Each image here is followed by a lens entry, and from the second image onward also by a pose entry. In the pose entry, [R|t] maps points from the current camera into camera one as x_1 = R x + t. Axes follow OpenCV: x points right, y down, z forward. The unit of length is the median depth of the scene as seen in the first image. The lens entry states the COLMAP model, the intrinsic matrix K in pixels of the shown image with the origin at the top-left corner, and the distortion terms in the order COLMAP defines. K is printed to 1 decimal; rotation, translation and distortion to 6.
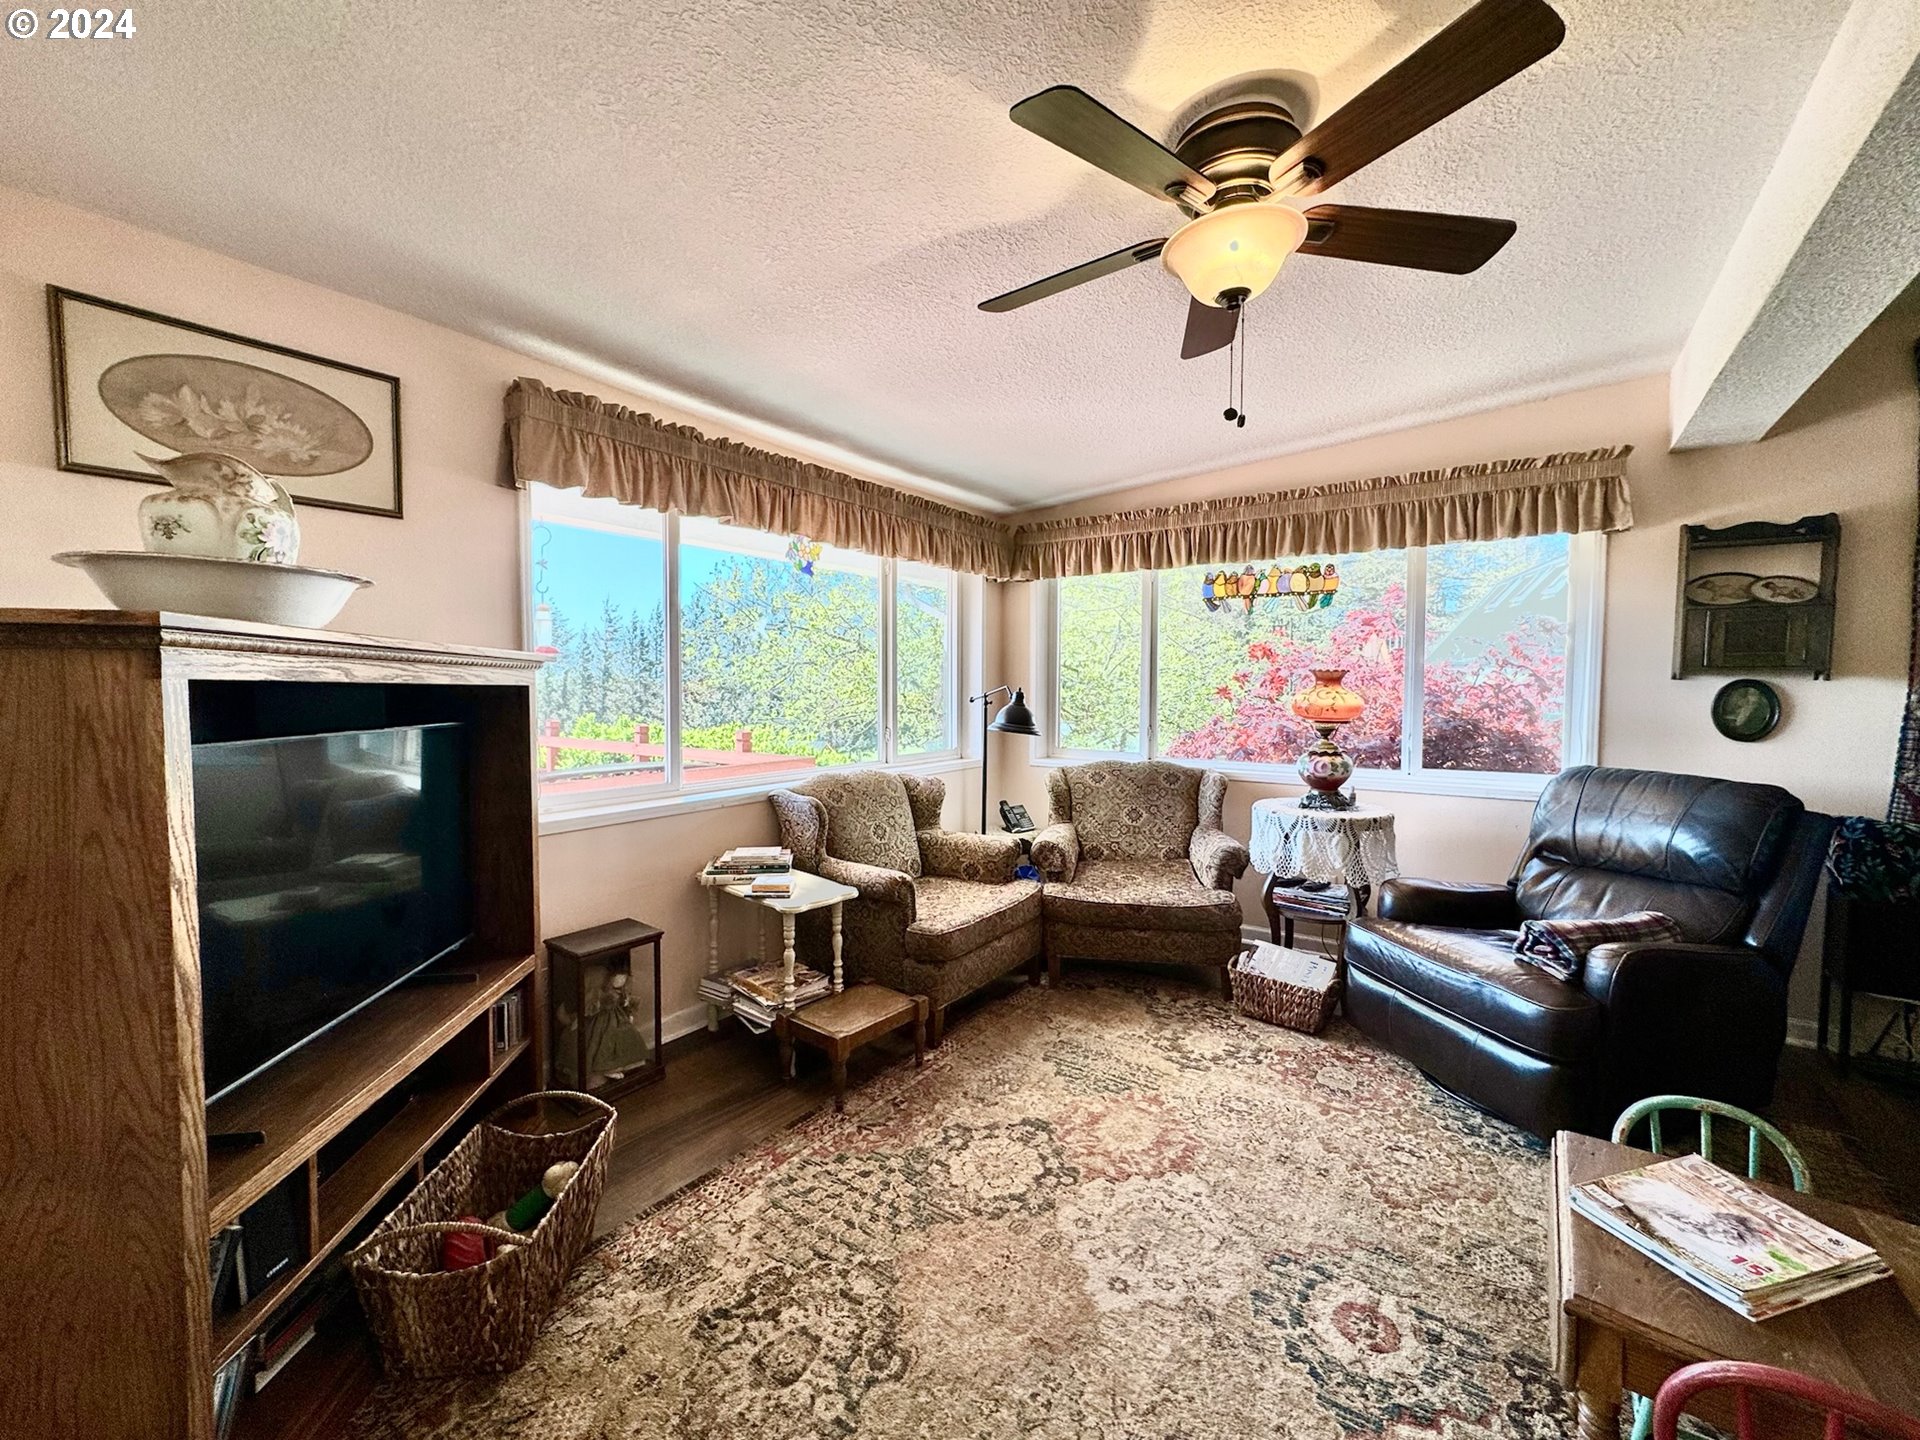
lens RADIAL K [[770.5, 0, 960.0], [0, 770.5, 720.0], [0, 0, 1]] dist [-0.000681, -0.000404]
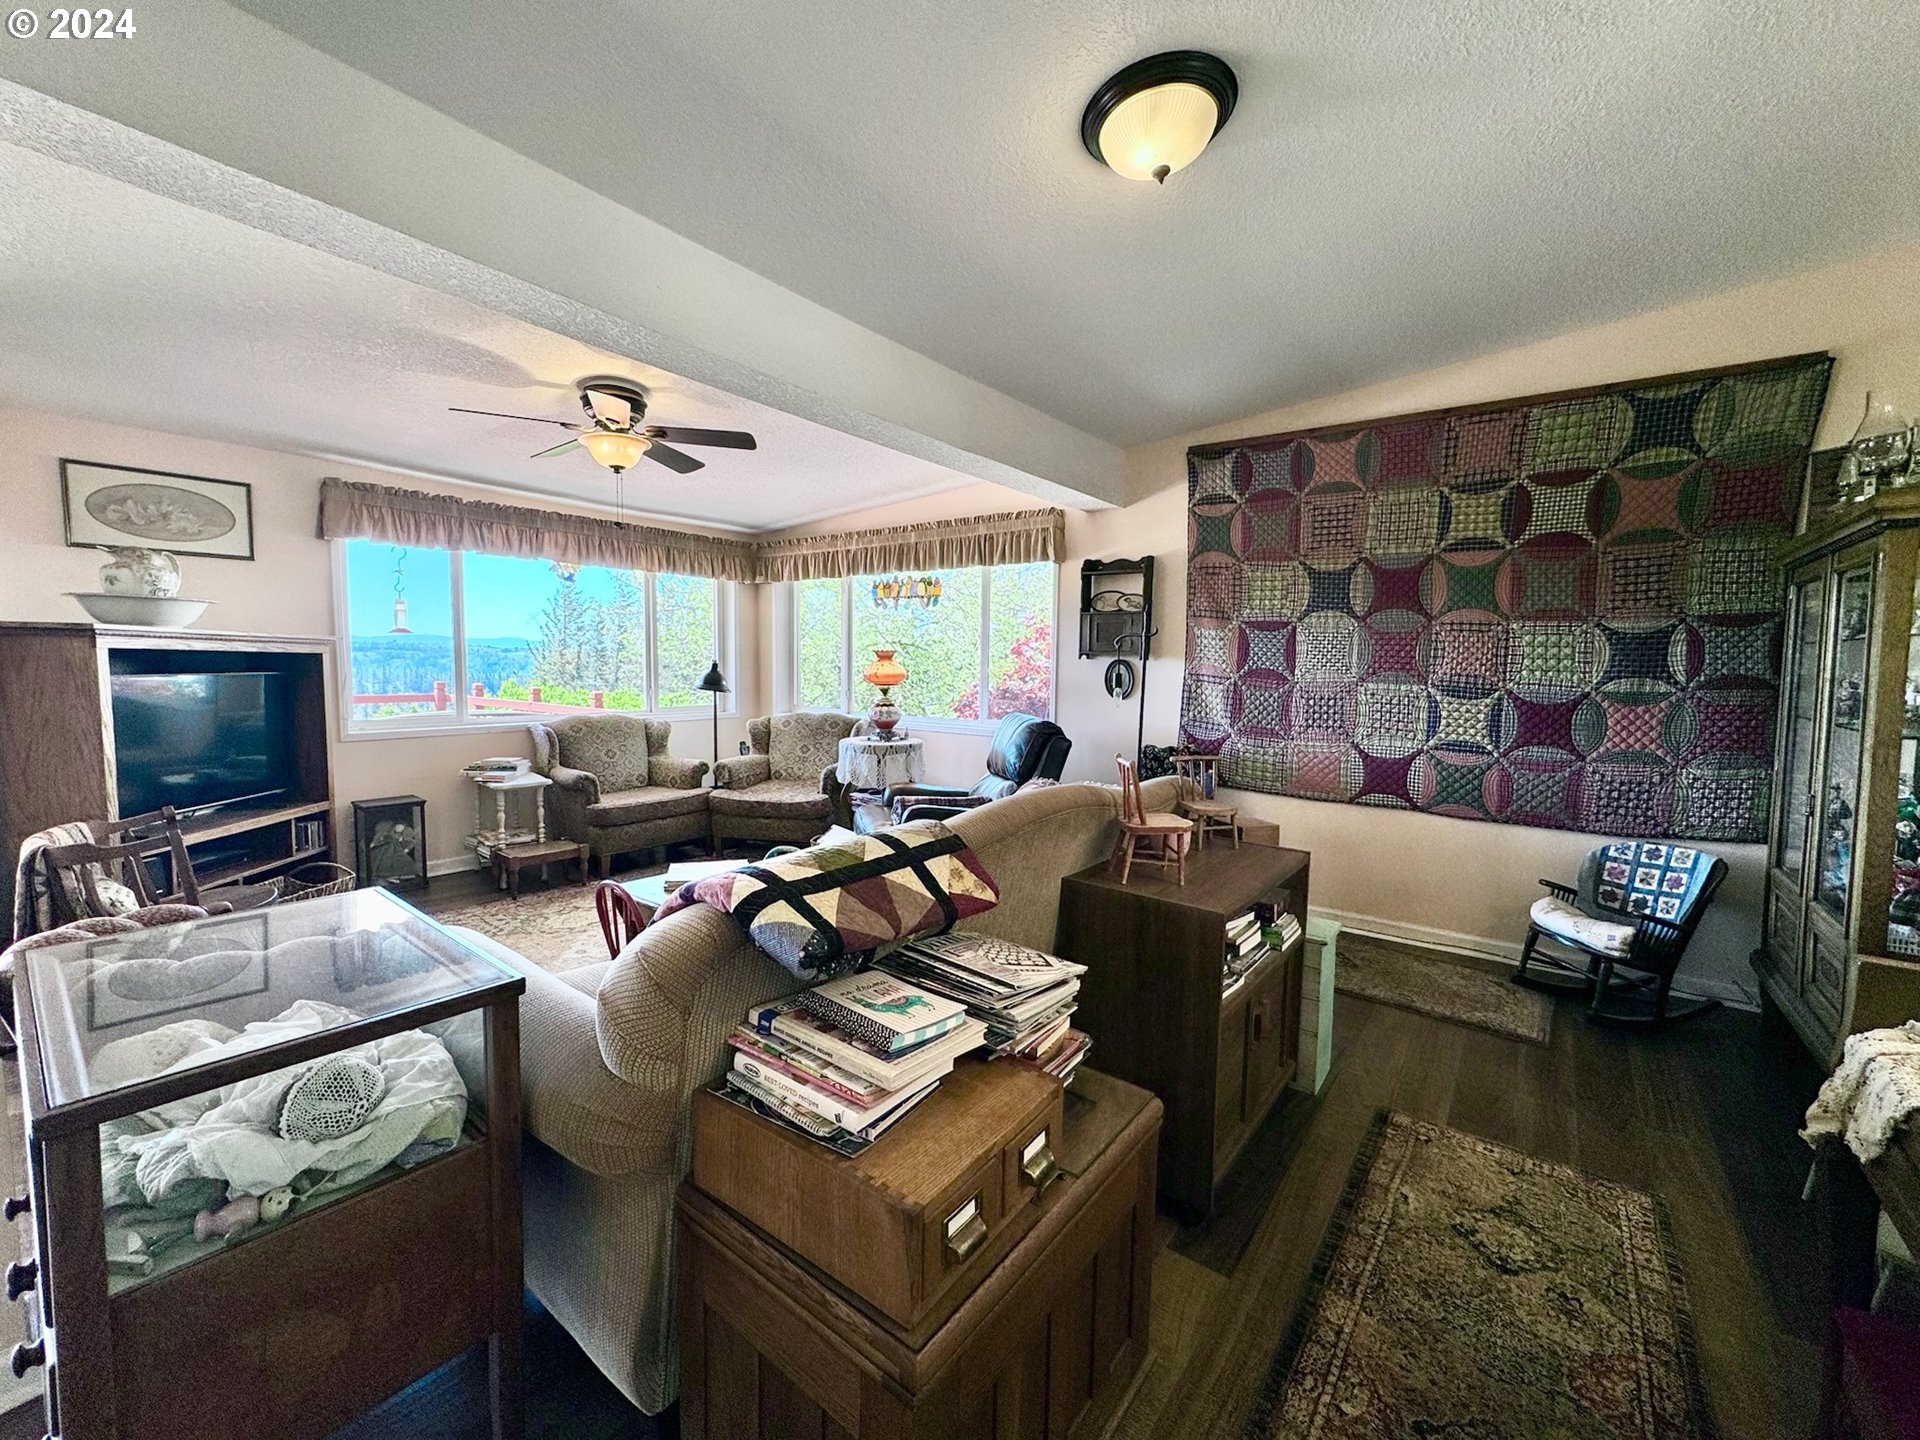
lens RADIAL K [[770.5, 0, 960.0], [0, 770.5, 720.0], [0, 0, 1]] dist [-0.000681, -0.000404]
pose [[0.999506, 0.014482, -0.027900, 0.728279], [-0.013641, 0.999454, 0.030099, 0.027474], [0.028320, -0.029703, 0.999157, -0.570523]]
